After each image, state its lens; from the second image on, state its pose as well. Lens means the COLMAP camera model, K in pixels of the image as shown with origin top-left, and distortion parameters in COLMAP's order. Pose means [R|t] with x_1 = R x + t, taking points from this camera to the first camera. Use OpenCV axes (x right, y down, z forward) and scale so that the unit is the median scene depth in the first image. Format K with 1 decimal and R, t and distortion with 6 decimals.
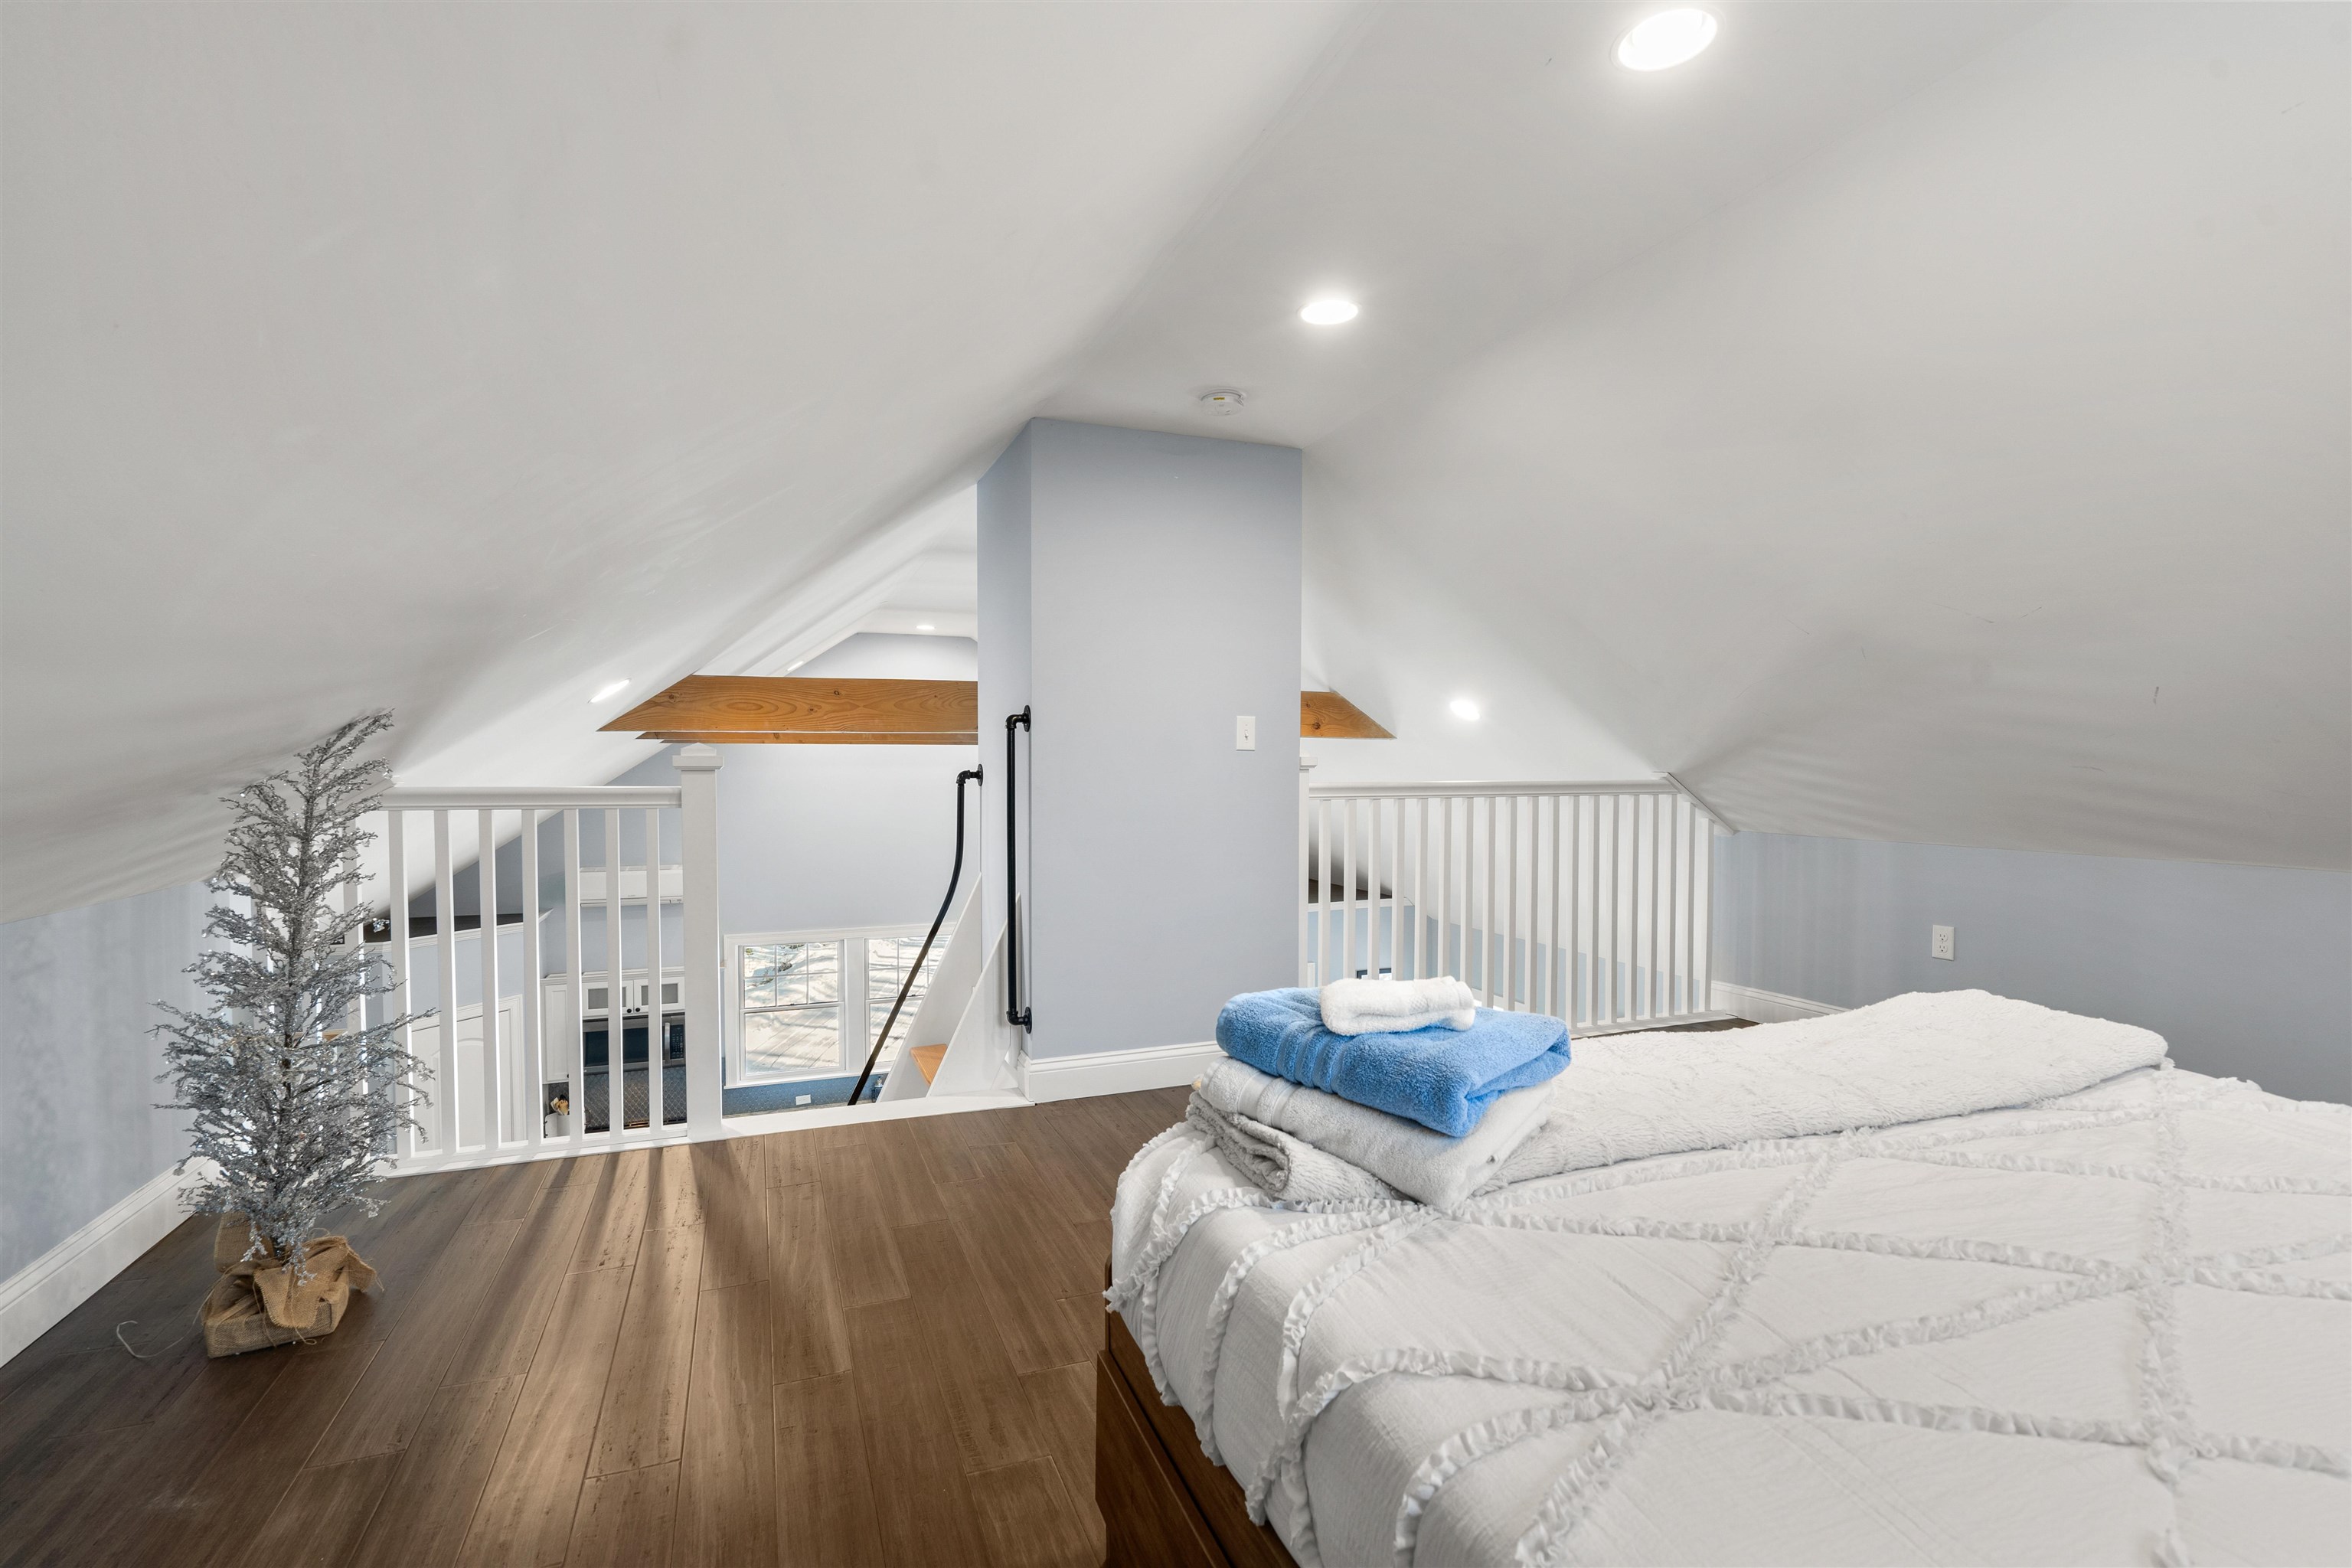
lens RADIAL K [[1078.0, 0, 1174.7], [0, 1078.0, 777.2], [0, 0, 1]] dist [-0.006994, 0.004042]
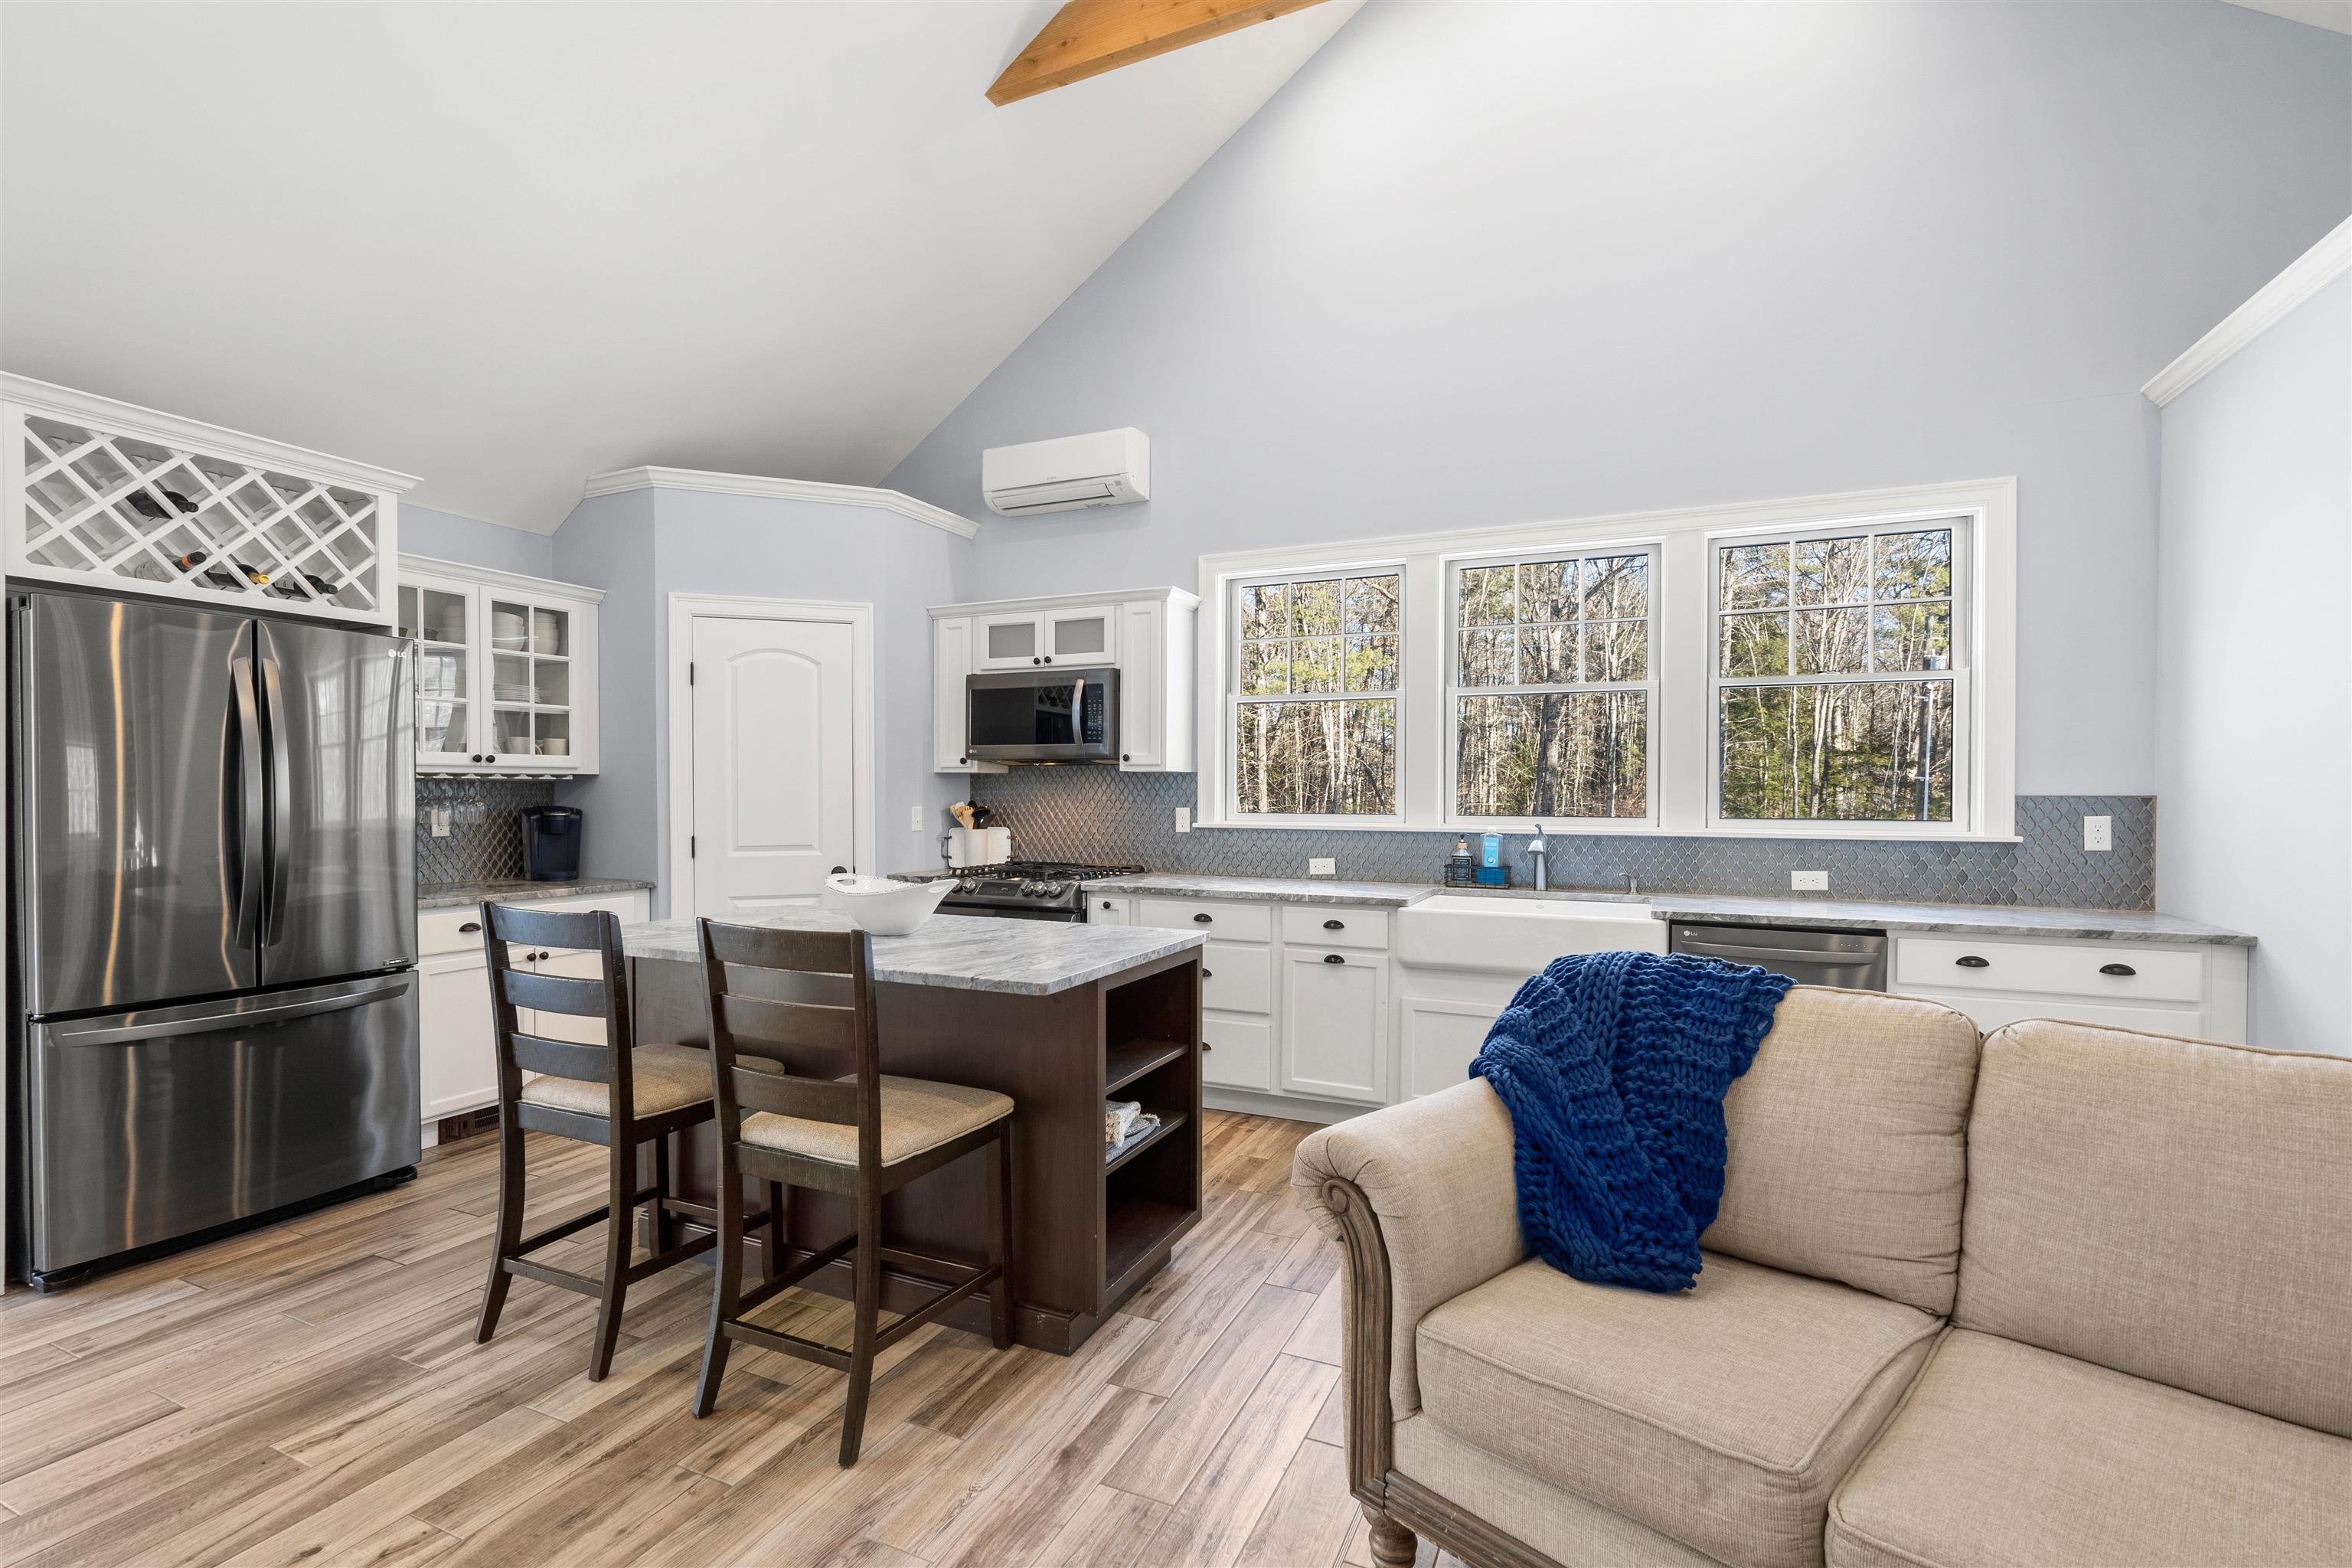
lens RADIAL K [[1075.6, 0, 1165.7], [0, 1075.6, 805.1], [0, 0, 1]] dist [-0.004228, 0.001532]
pose [[0.699255, 0.010136, -0.714801, -0.023469], [-0.020086, 0.999783, -0.005473, 0.295360], [0.714590, 0.018185, 0.699307, 0.620996]]
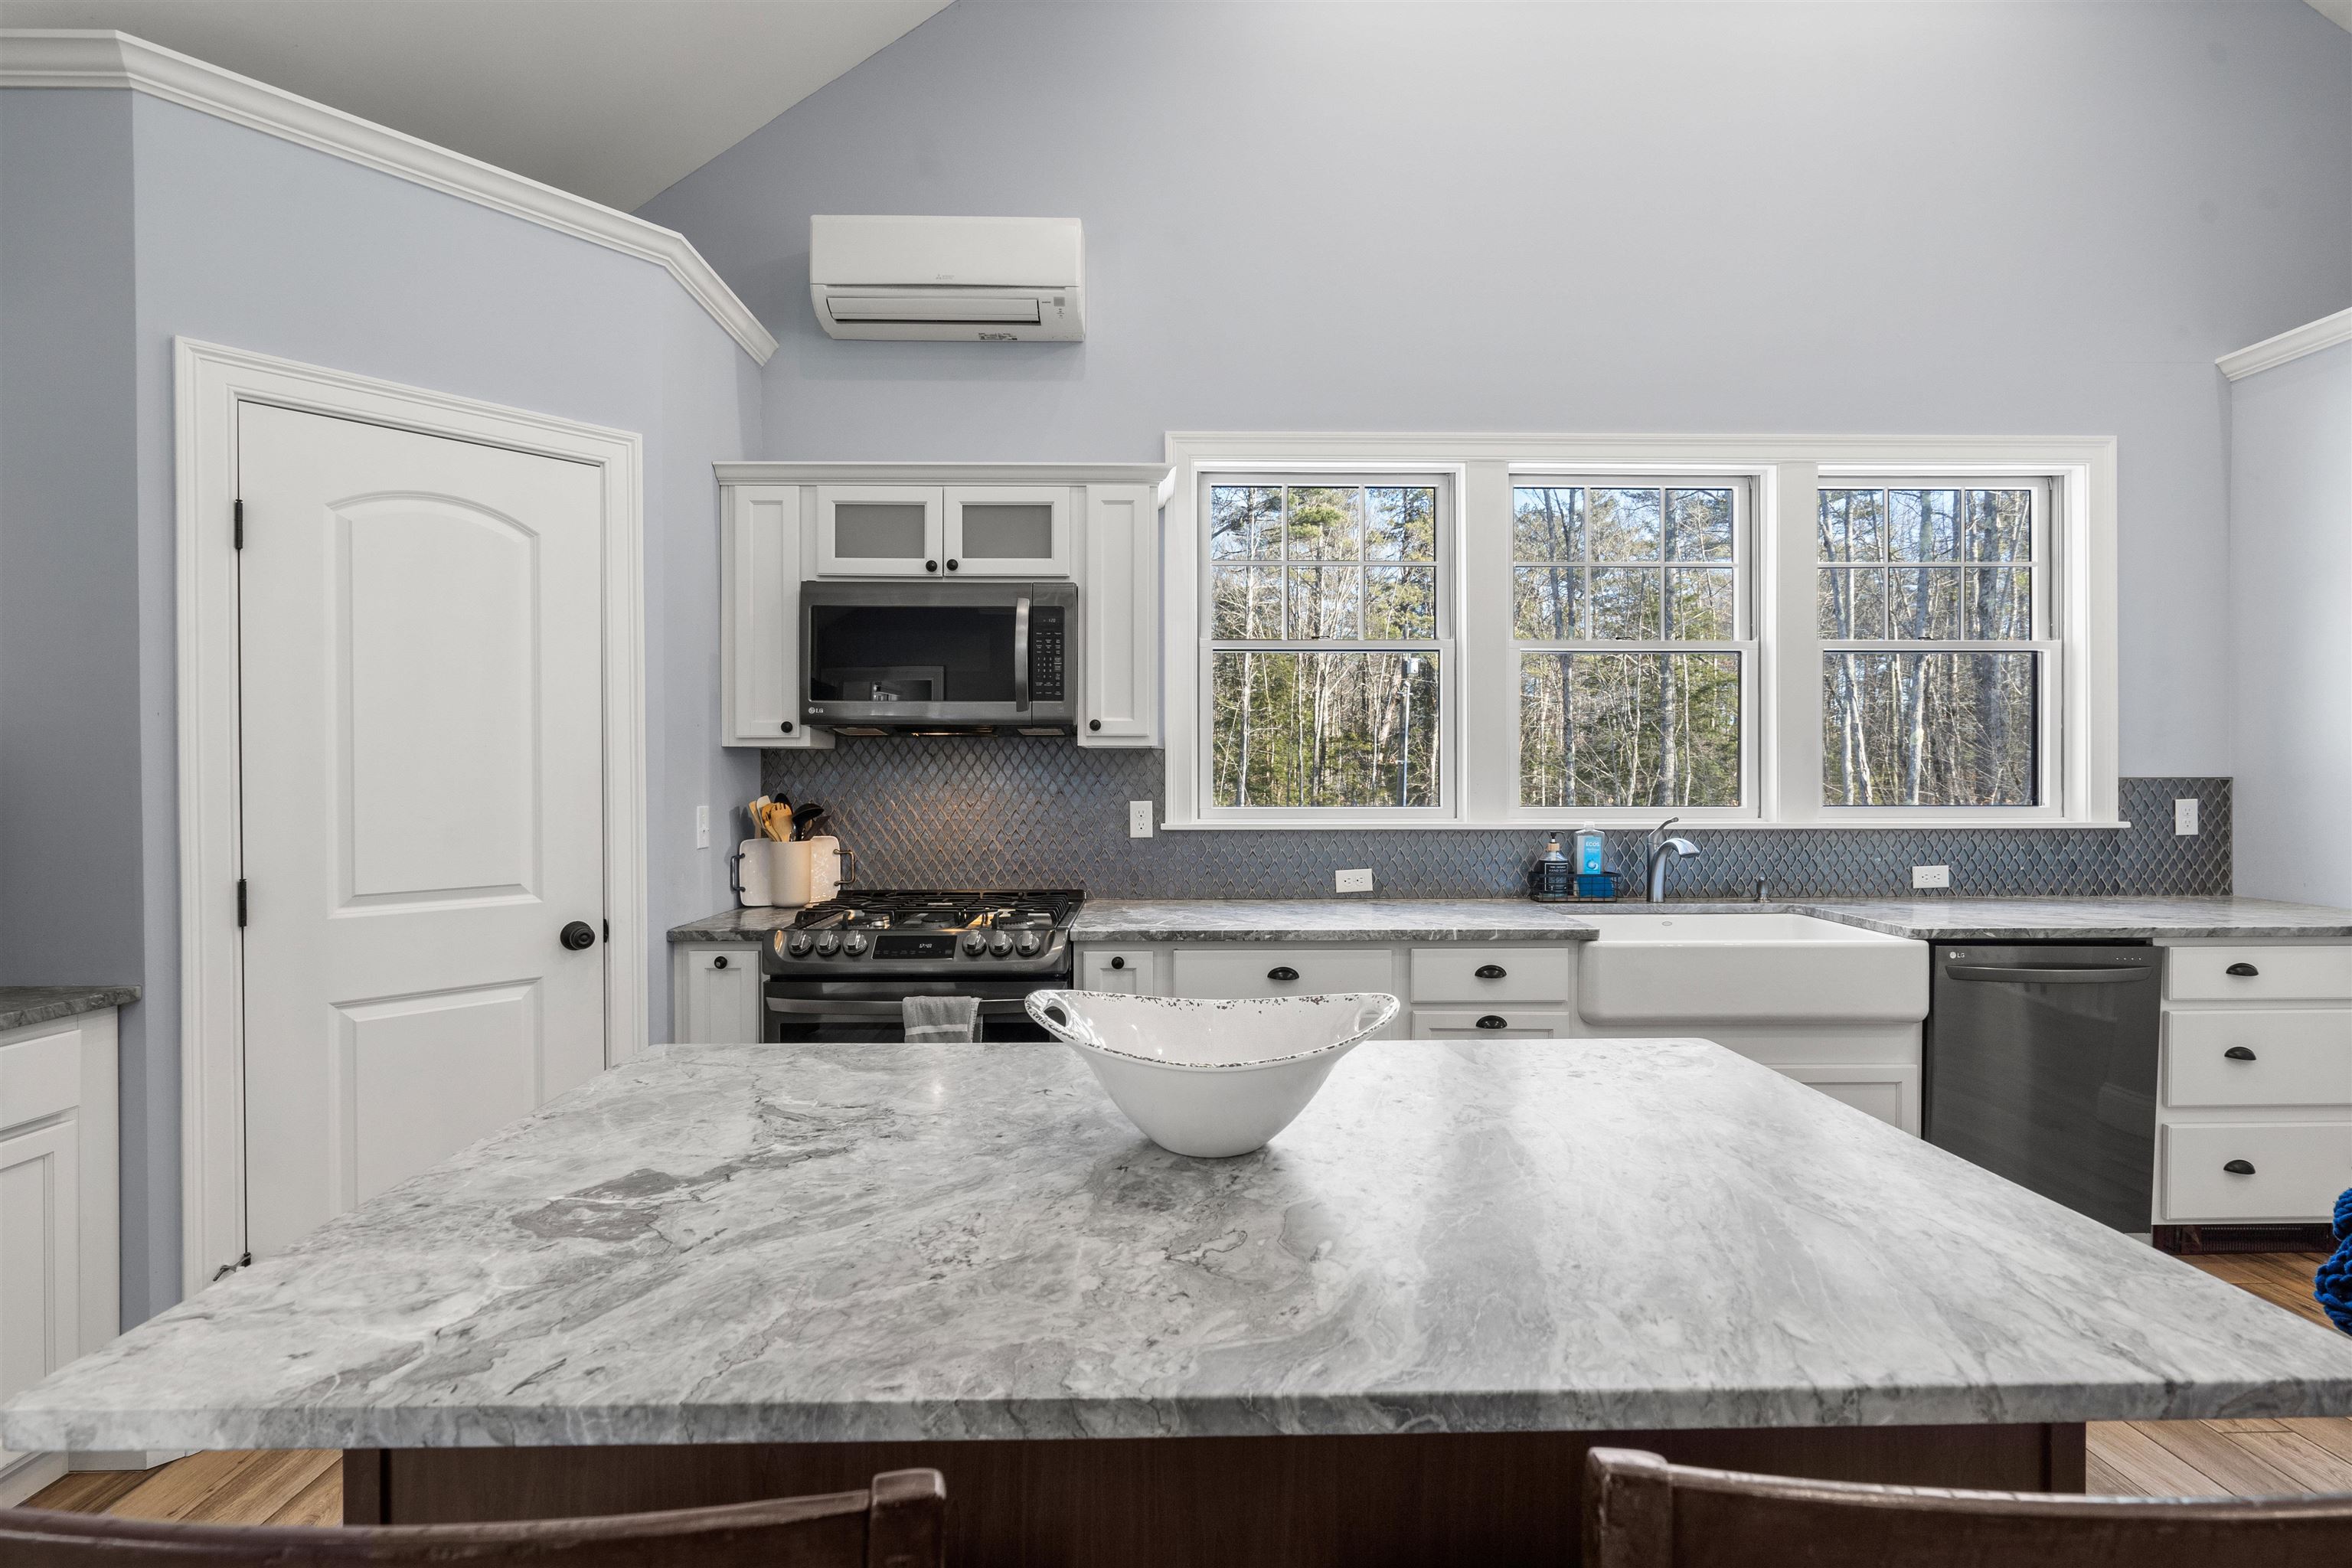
lens RADIAL K [[1078.0, 0, 1174.7], [0, 1078.0, 777.2], [0, 0, 1]] dist [-0.006994, 0.004042]
pose [[0.942356, -0.000968, -0.334611, -0.298886], [-0.006752, 0.999737, -0.021907, 0.293124], [0.334544, 0.022903, 0.942102, 0.669096]]
